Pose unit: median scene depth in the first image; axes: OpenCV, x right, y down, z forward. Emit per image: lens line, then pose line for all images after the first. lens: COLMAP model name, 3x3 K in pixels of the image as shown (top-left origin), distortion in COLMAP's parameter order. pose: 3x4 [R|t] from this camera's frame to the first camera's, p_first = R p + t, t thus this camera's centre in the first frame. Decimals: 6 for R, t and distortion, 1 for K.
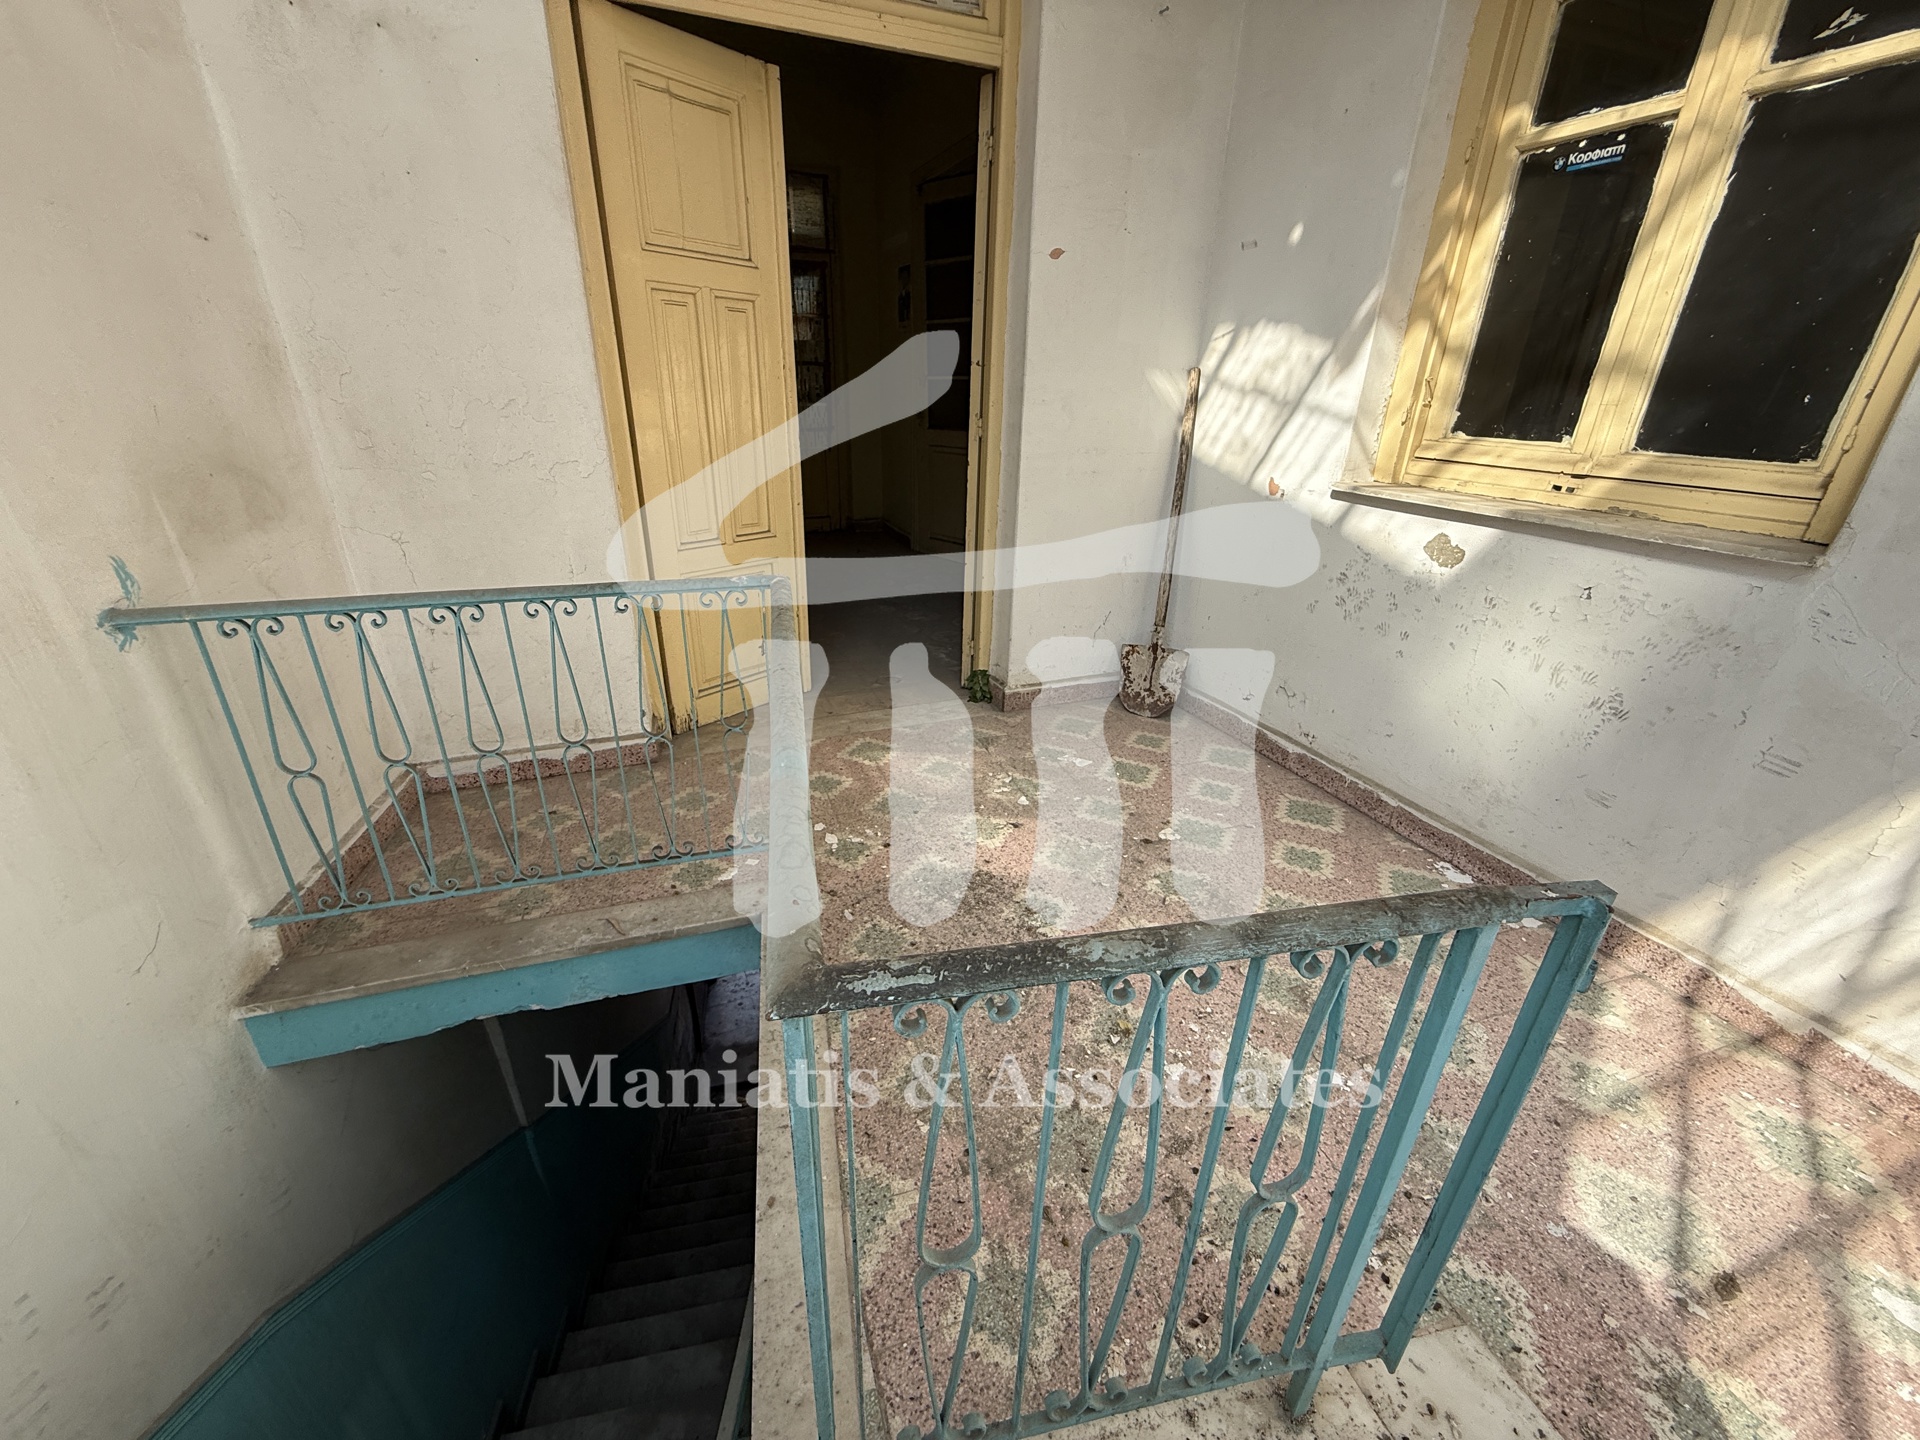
lens RADIAL K [[764.6, 0, 960.0], [0, 764.6, 717.9], [0, 0, 1]] dist [-0.000616, 0.000019]
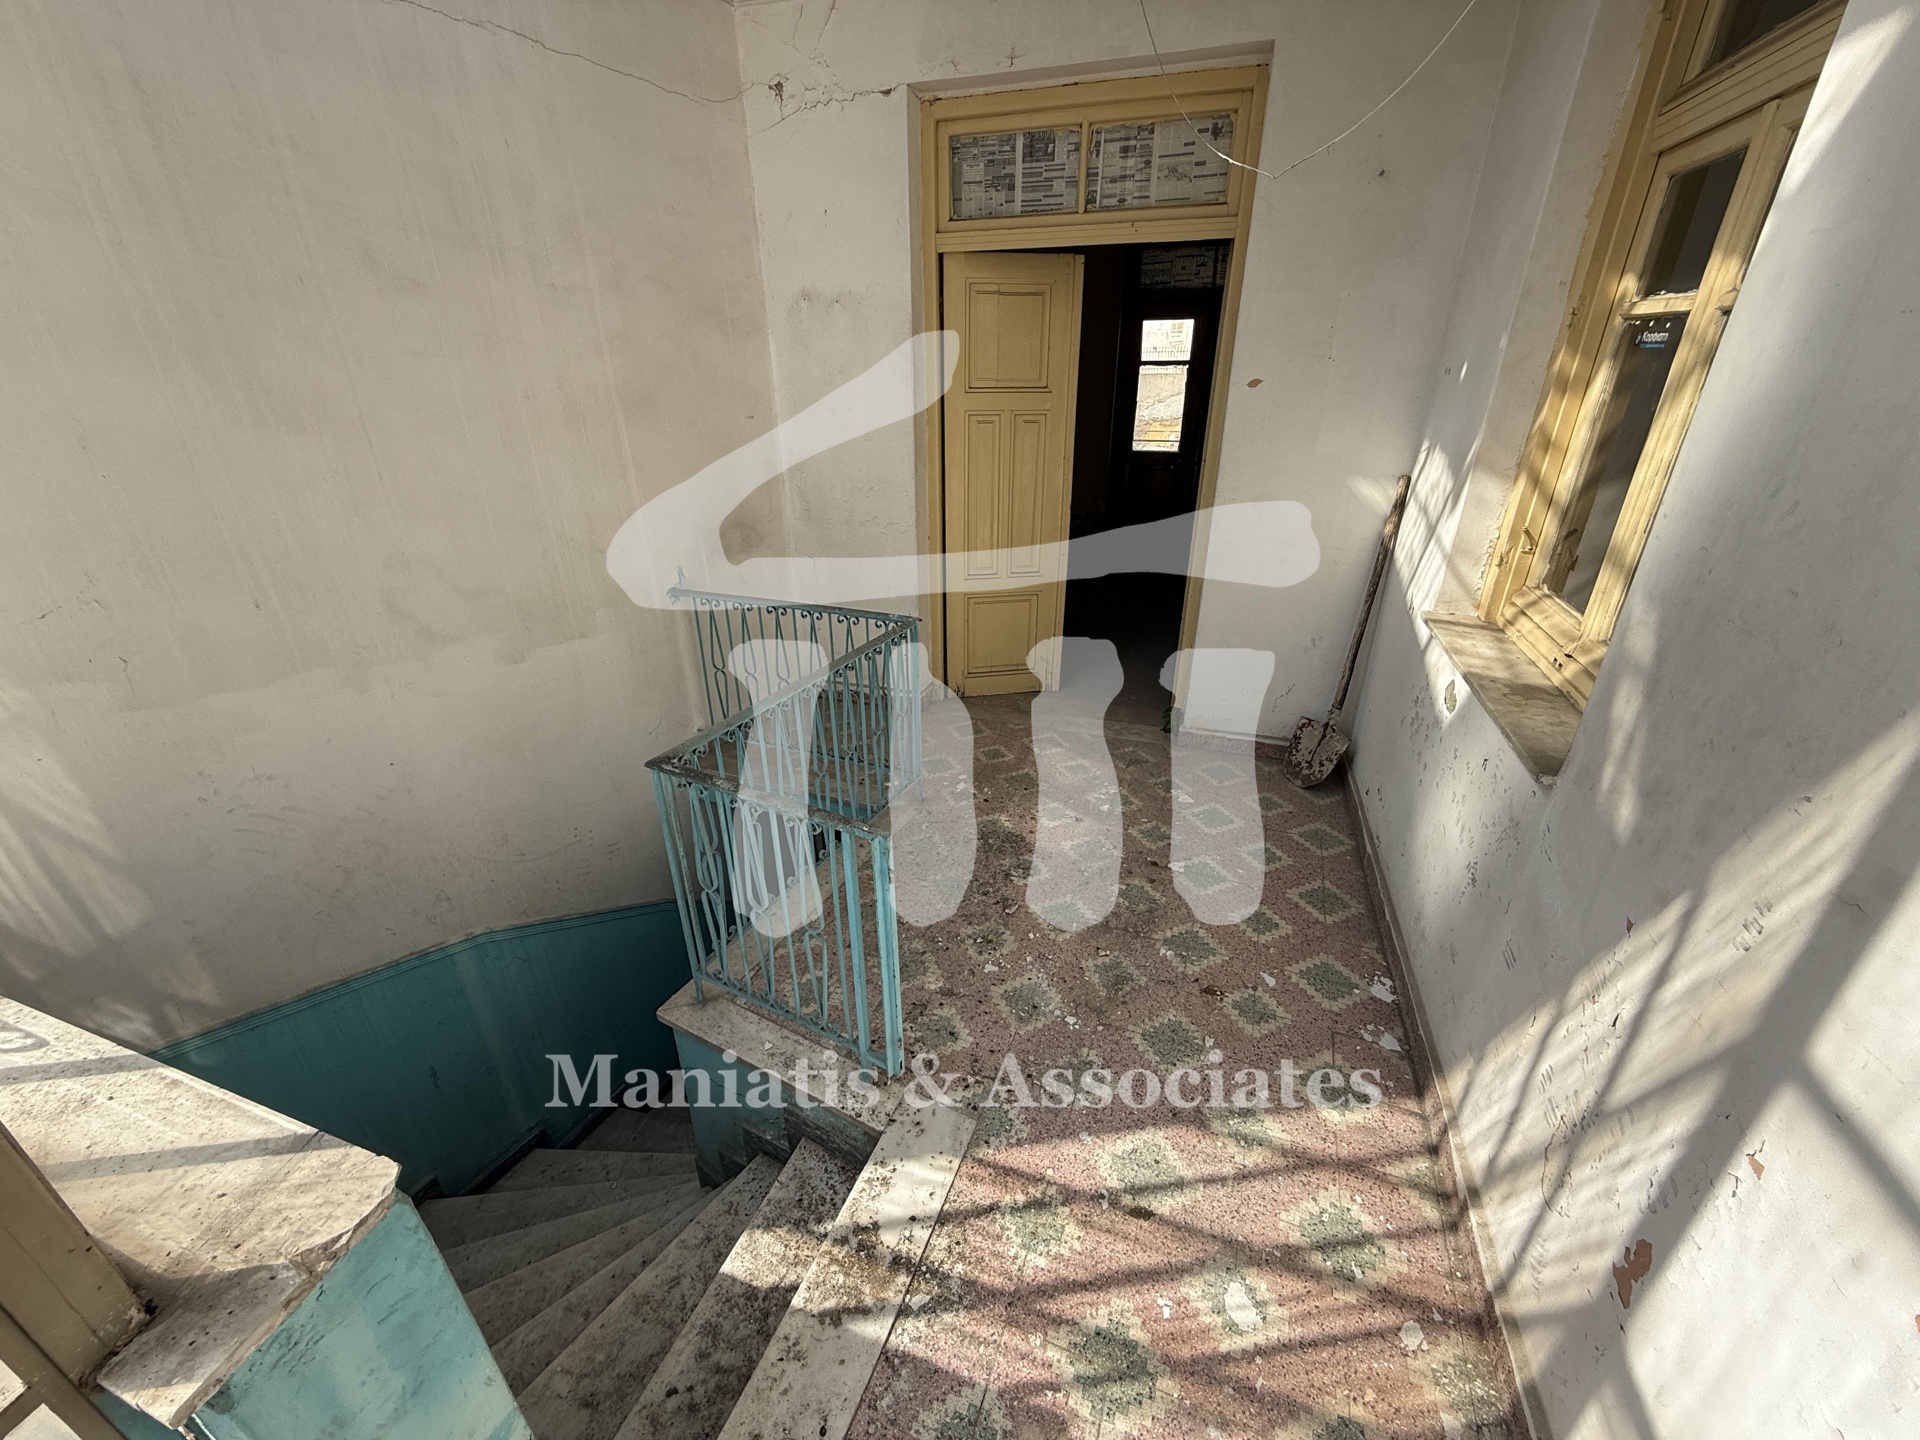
lens RADIAL K [[764.6, 0, 952.0], [0, 764.6, 713.3], [0, 0, 1]] dist [-0.000616, 0.000019]
pose [[0.762755, 0.248589, -0.597000, 0.712532], [-0.237998, 0.966281, 0.098279, -0.130709], [0.601300, 0.067122, 0.796199, -0.242203]]
